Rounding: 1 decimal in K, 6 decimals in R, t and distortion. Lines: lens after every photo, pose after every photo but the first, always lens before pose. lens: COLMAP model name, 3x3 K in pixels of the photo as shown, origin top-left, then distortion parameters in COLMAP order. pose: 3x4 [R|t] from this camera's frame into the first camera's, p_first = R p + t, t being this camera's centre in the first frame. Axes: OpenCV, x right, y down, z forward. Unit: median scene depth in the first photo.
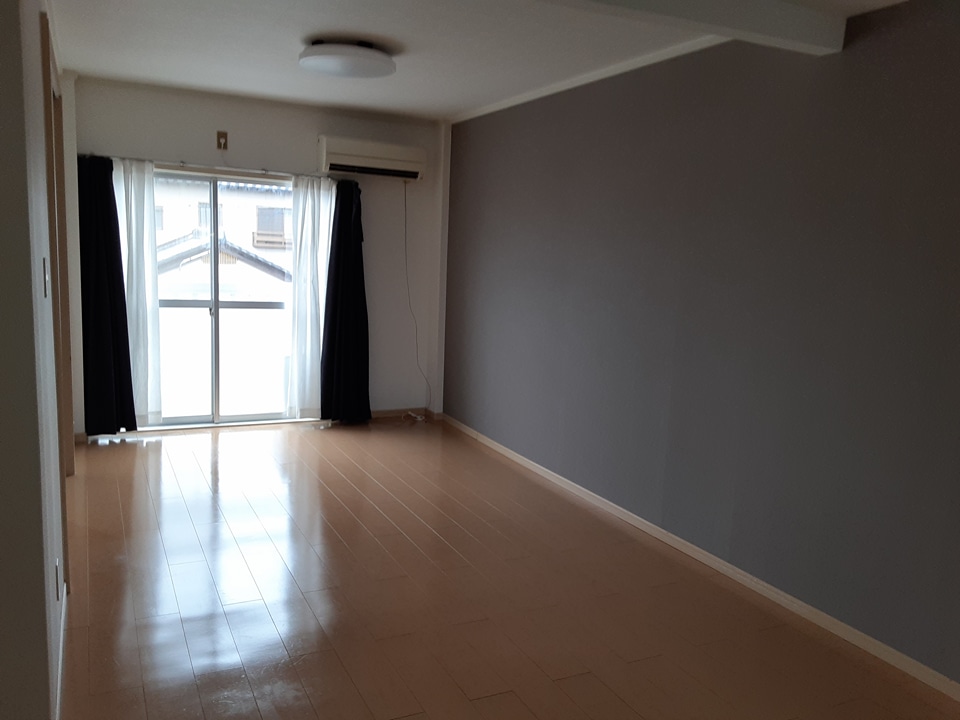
lens RADIAL K [[774.2, 0, 486.6], [0, 774.2, 369.6], [0, 0, 1]] dist [0.100745, -0.130382]
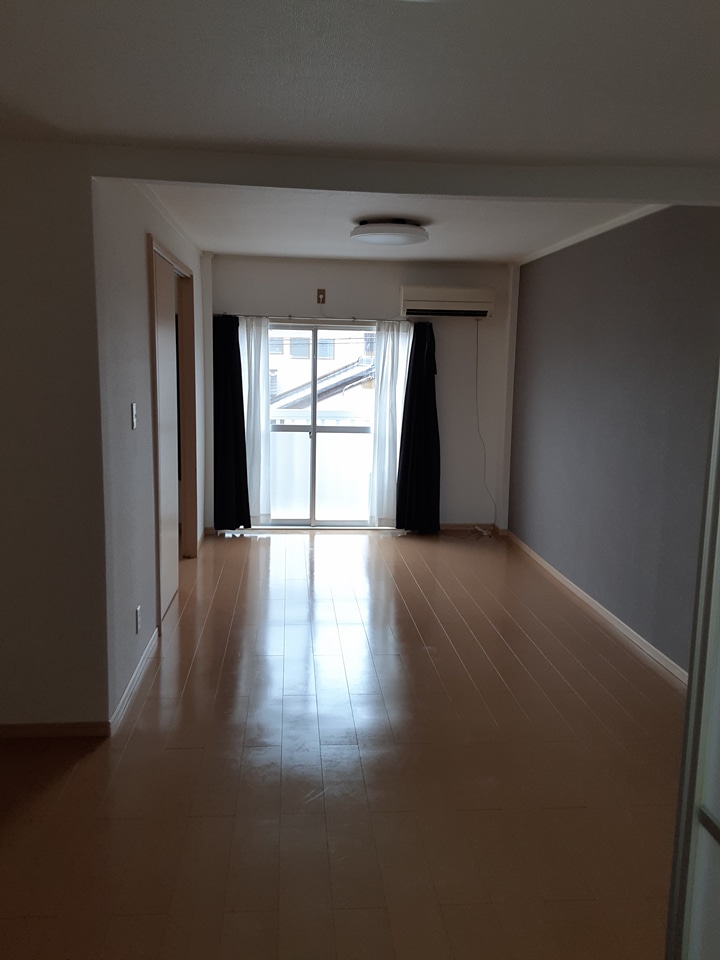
lens RADIAL K [[774.2, 0, 365.0], [0, 774.2, 477.7], [0, 0, 1]] dist [0.100745, -0.130382]
pose [[0.930118, 0.031813, -0.365880, 0.173749], [-0.036484, 0.999317, -0.005855, -0.003106], [0.365444, 0.018795, 0.930644, -0.098075]]
